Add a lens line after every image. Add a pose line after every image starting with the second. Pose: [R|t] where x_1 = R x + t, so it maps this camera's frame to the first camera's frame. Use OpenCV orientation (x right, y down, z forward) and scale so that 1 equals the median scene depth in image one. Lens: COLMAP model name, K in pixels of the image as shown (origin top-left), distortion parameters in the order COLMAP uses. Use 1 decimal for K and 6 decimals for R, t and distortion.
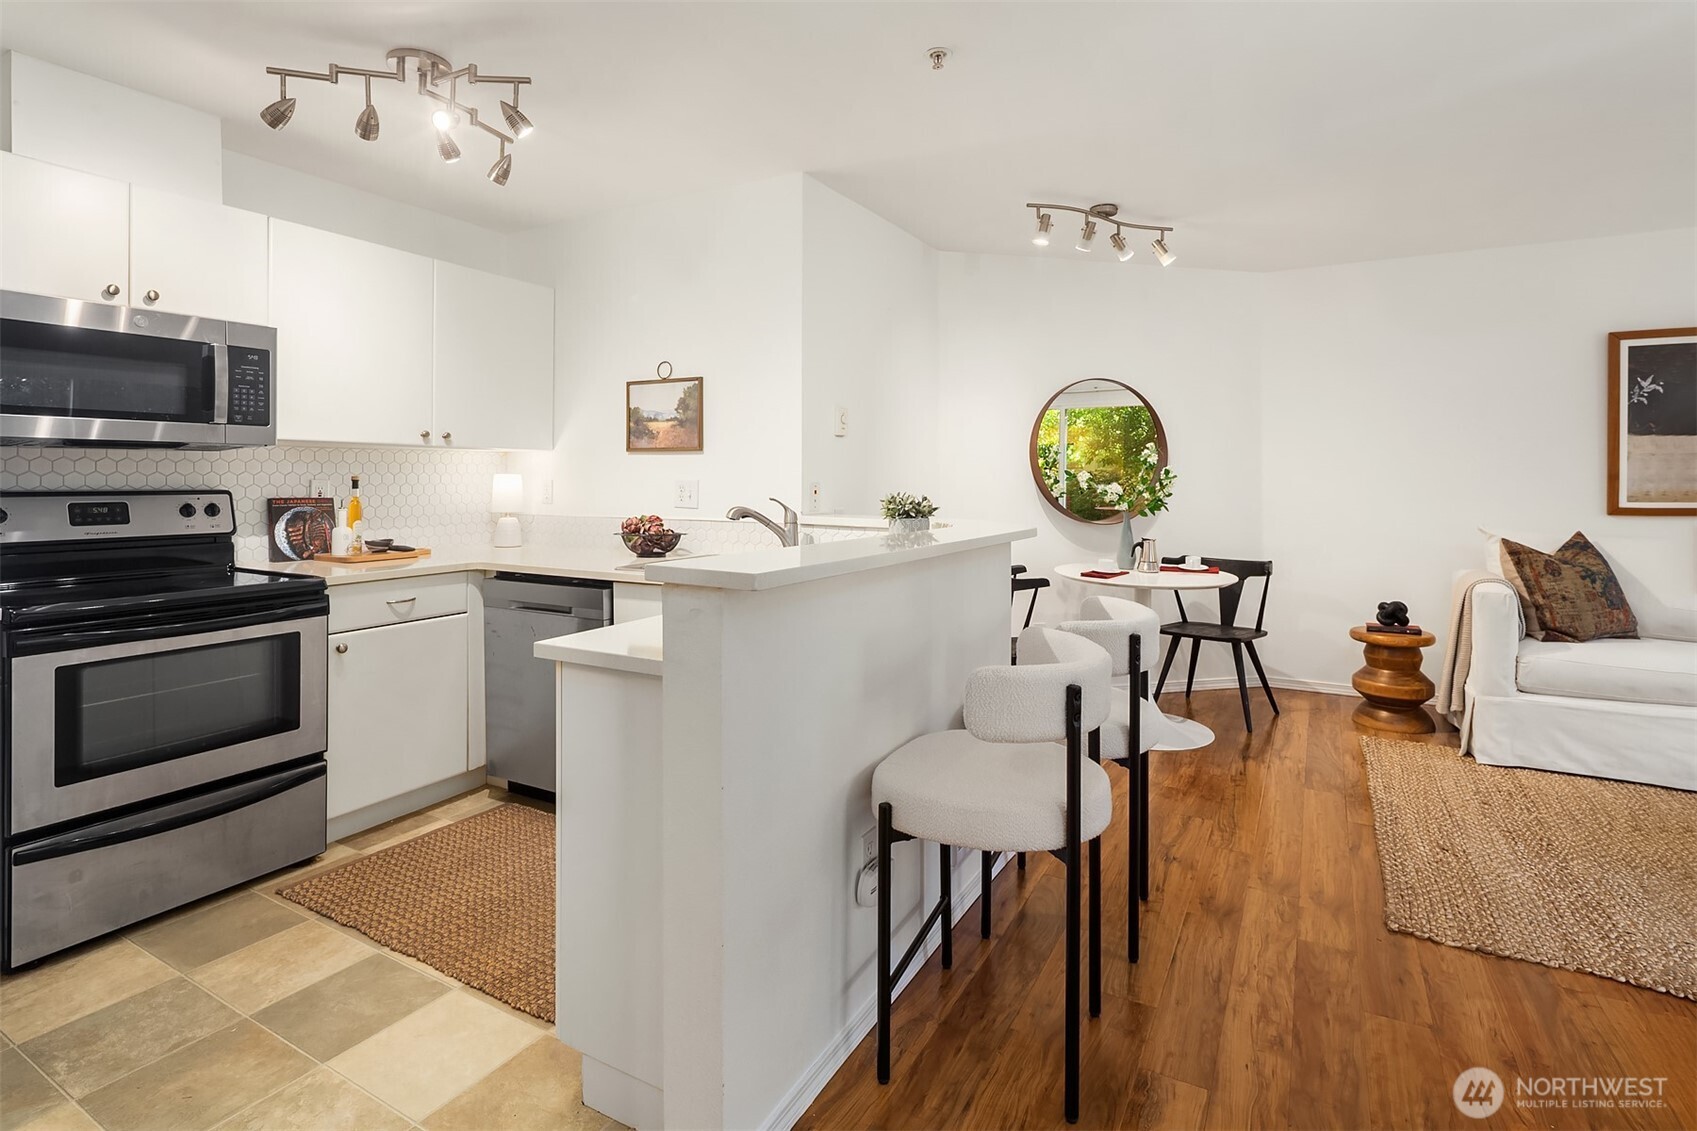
lens RADIAL K [[805.6, 0, 885.8], [0, 805.6, 481.5], [0, 0, 1]] dist [0.003585, -0.001591]
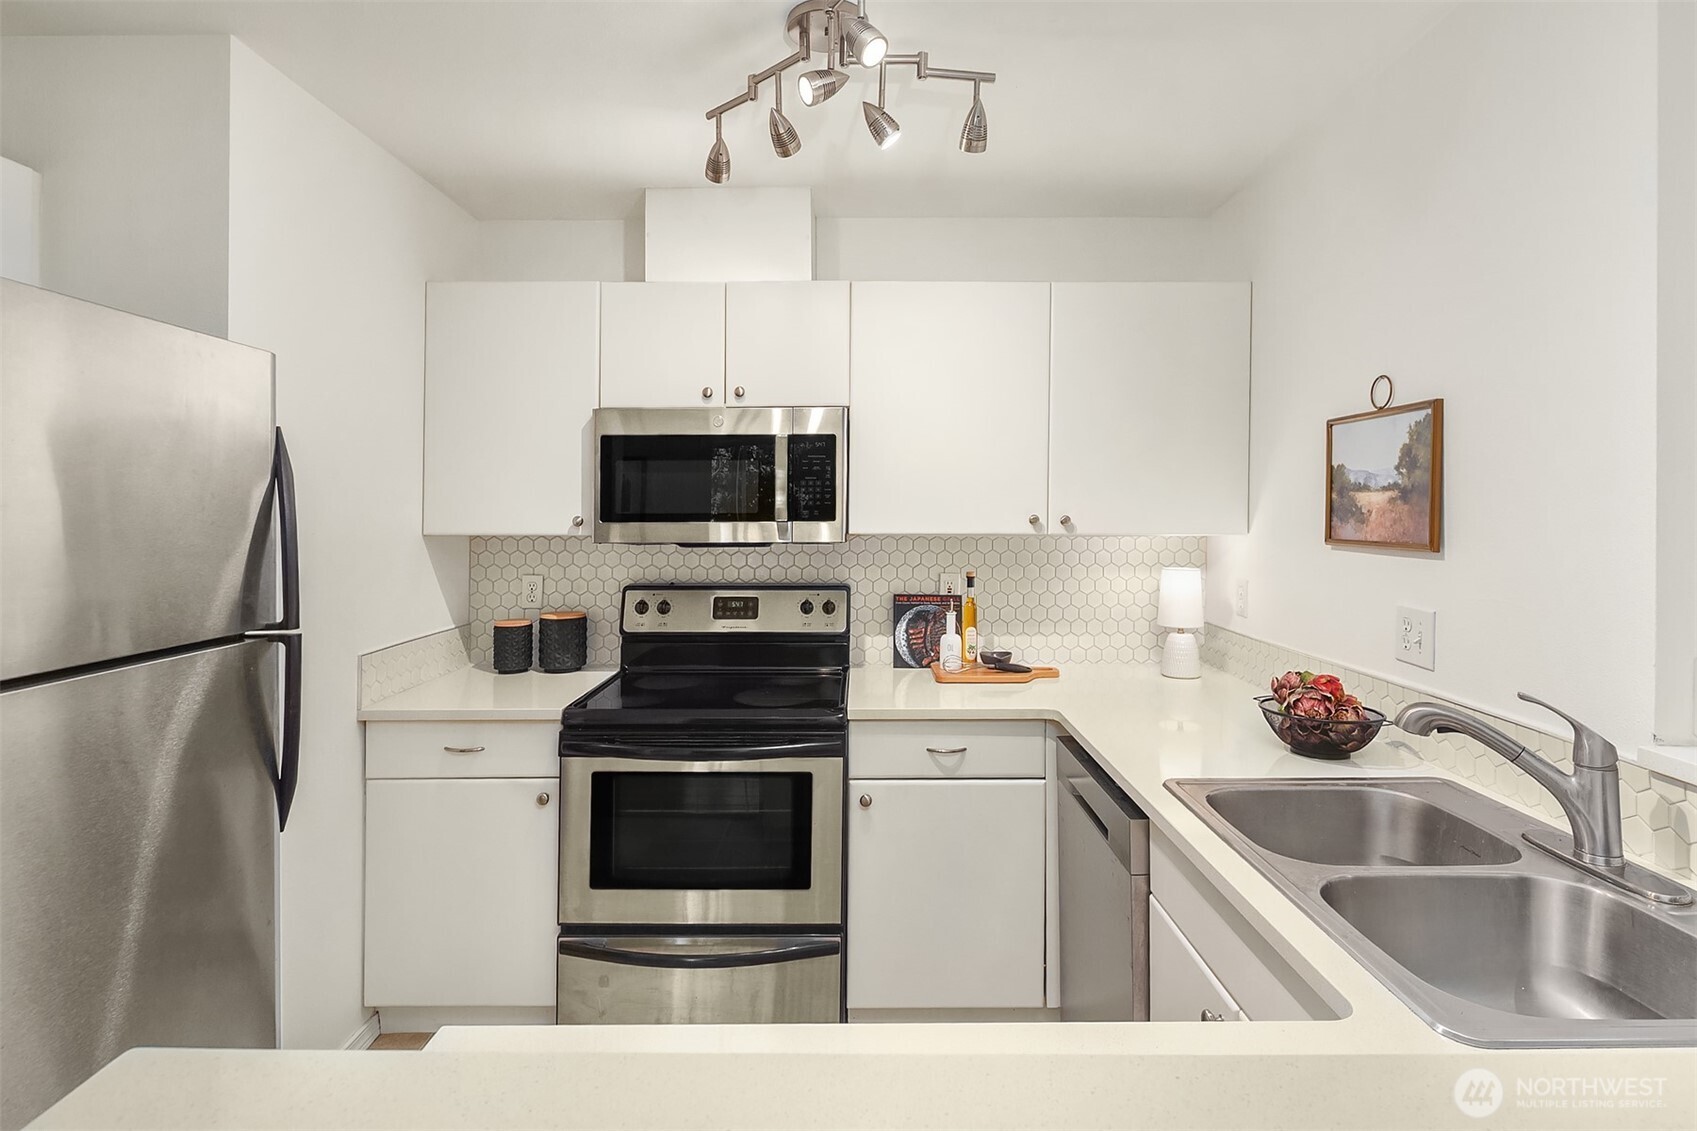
lens RADIAL K [[895.5, 0, 874.3], [0, 895.5, 509.3], [0, 0, 1]] dist [0.000689, 0.000029]
pose [[0.462350, -0.000943, -0.886697, 0.106845], [-0.005996, 0.999973, -0.004190, -0.071097], [0.886677, 0.007254, 0.462332, 0.540003]]
